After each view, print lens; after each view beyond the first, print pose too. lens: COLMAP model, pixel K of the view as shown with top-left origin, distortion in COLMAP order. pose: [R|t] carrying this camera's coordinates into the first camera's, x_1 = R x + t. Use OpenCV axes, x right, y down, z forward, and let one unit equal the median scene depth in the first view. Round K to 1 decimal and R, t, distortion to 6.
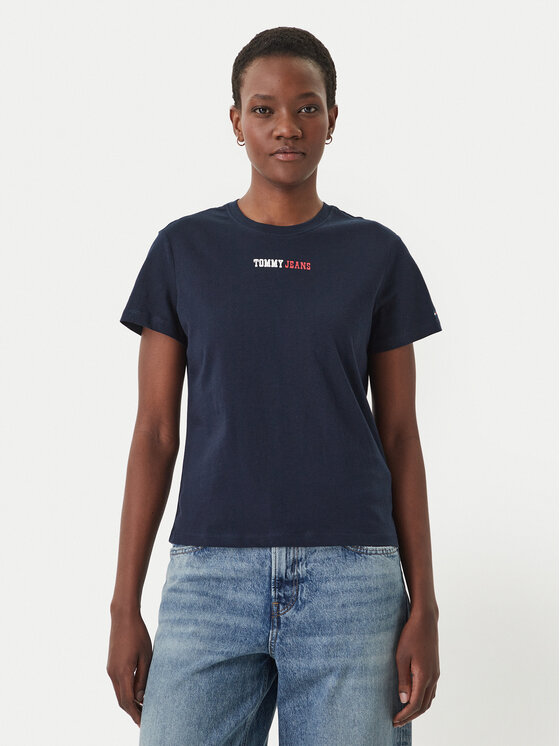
lens RADIAL K [[2049.1, 0, 280.0], [0, 2049.1, 373.0], [0, 0, 1]] dist [-0.950928, 0.498980]
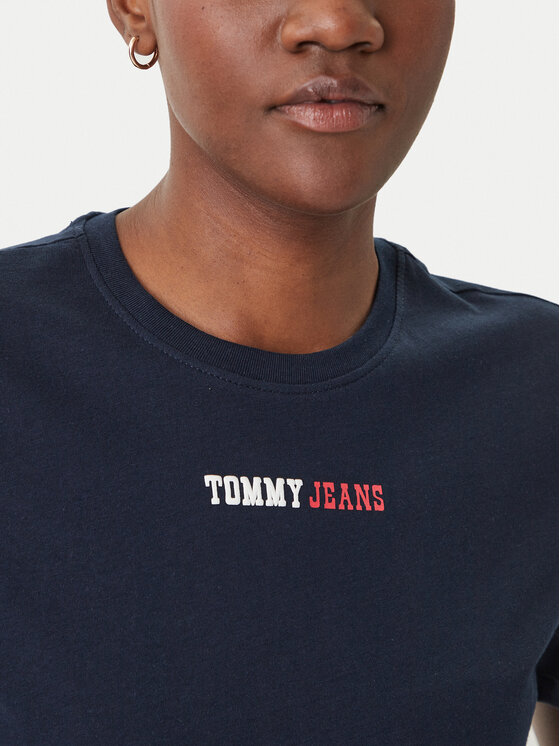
lens RADIAL K [[2204.7, 0, 280.0], [0, 2204.7, 373.0], [0, 0, 1]] dist [-0.037170, -0.455655]
pose [[0.994286, 0.037414, 0.099982, -0.033553], [-0.039950, 0.998926, 0.023476, -0.077154], [-0.098997, -0.027336, 0.994712, 0.685978]]
